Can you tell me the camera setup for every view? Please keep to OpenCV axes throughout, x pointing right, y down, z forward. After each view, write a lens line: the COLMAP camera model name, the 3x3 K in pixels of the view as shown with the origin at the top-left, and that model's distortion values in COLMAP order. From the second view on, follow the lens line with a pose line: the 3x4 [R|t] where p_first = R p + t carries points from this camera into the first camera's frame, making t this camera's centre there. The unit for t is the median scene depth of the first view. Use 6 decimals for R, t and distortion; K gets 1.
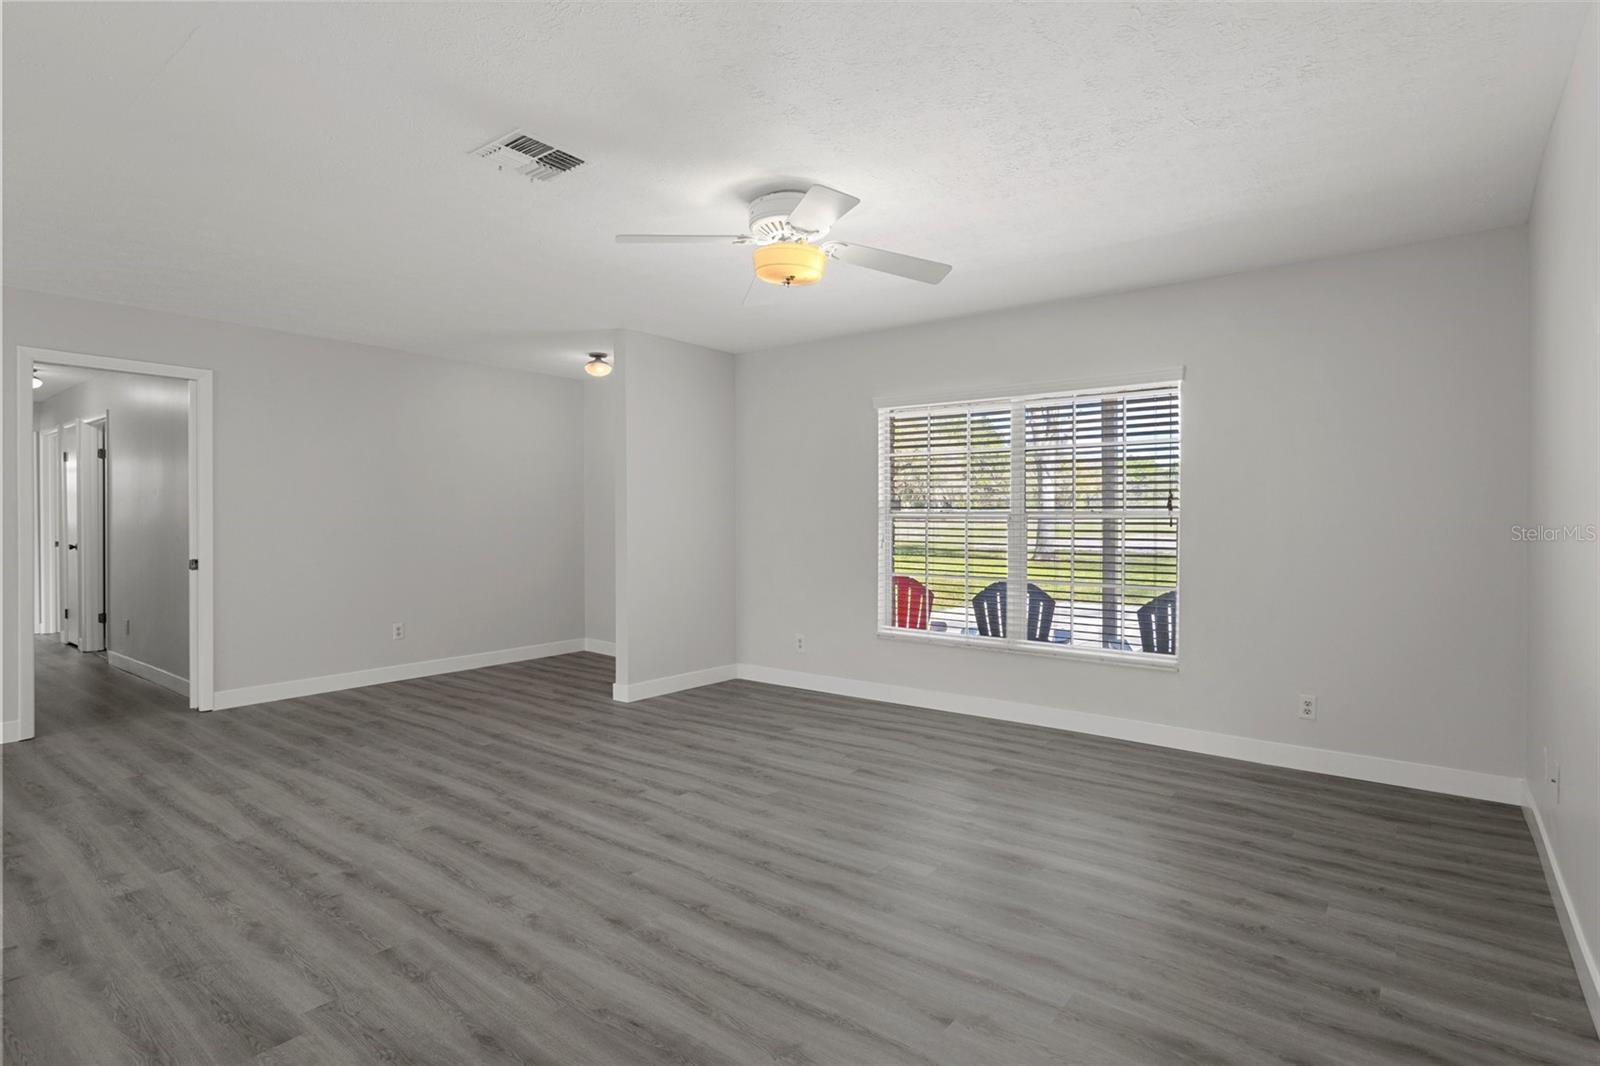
lens RADIAL K [[805.7, 0, 802.9], [0, 805.7, 506.5], [0, 0, 1]] dist [0.000745, -0.001556]
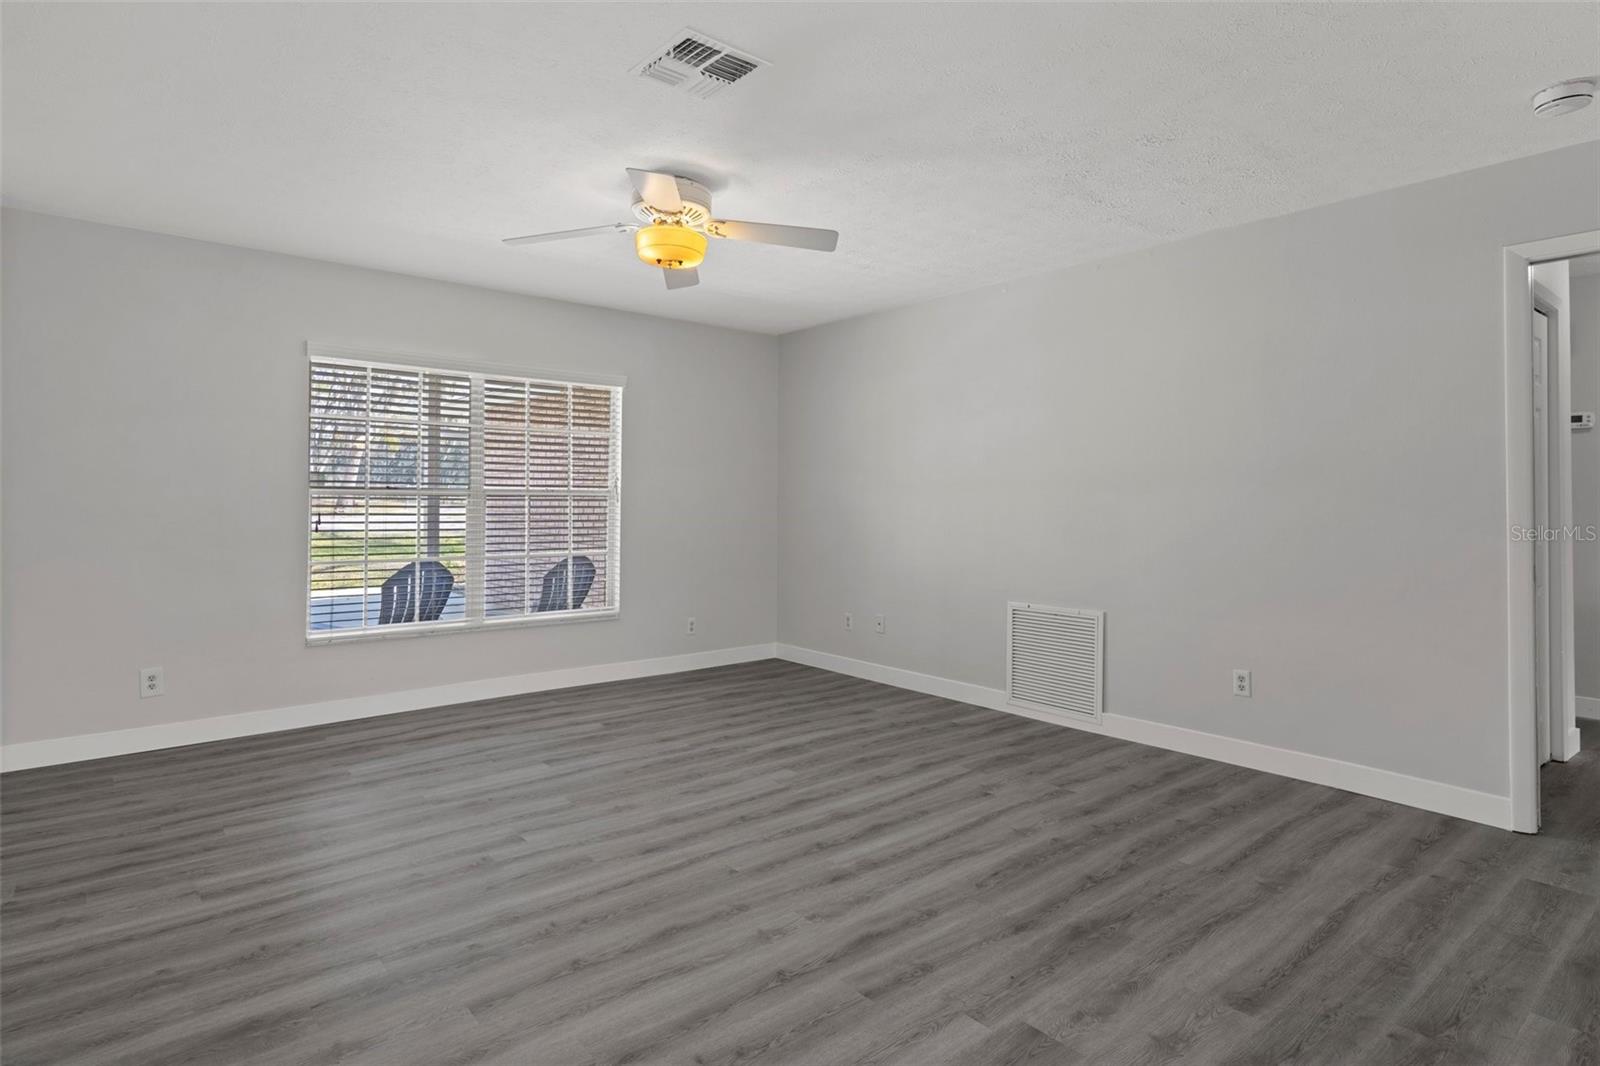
lens RADIAL K [[839.5, 0, 761.1], [0, 839.5, 483.1], [0, 0, 1]] dist [0.002654, 0.000971]
pose [[0.241188, 0.014847, 0.970365, -0.991911], [-0.020579, 0.999736, -0.010181, 0.005521], [-0.970260, -0.017513, 0.241430, 0.621605]]
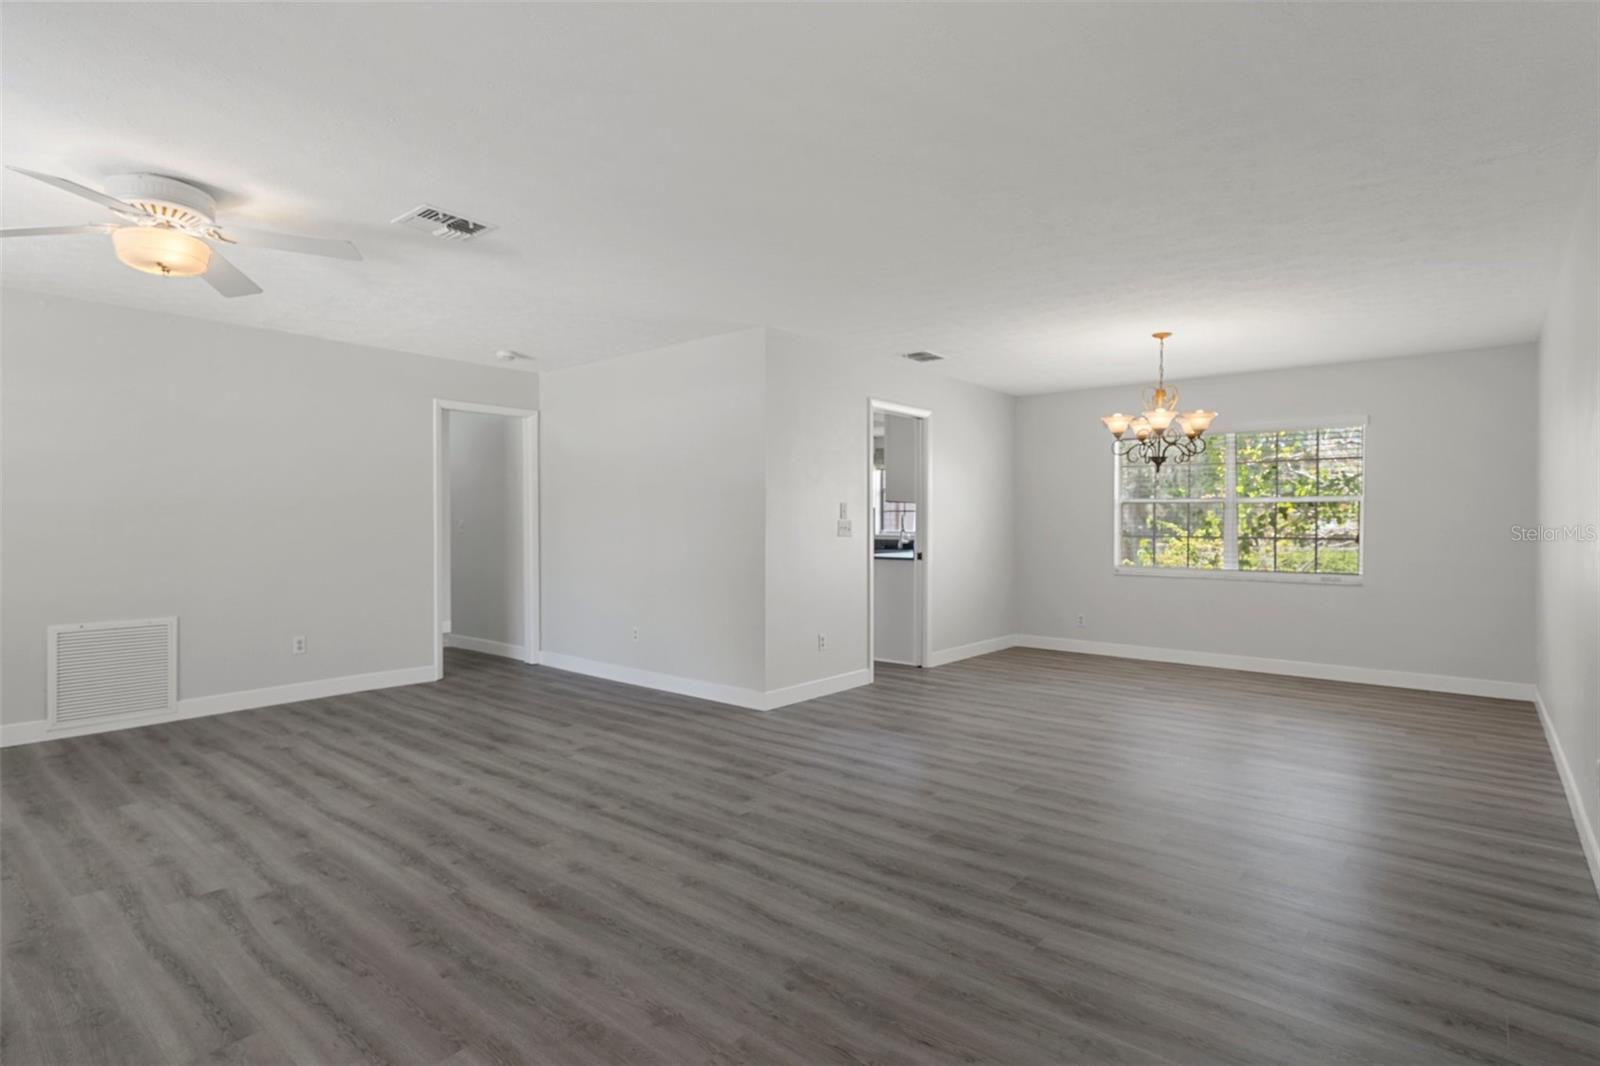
lens RADIAL K [[812.7, 0, 794.5], [0, 812.7, 529.3], [0, 0, 1]] dist [0.002083, 0.001615]
pose [[-0.999001, -0.003838, 0.044512, -0.772730], [-0.004218, 0.999955, -0.008440, 0.033104], [-0.044477, -0.008620, -0.998973, 1.871695]]
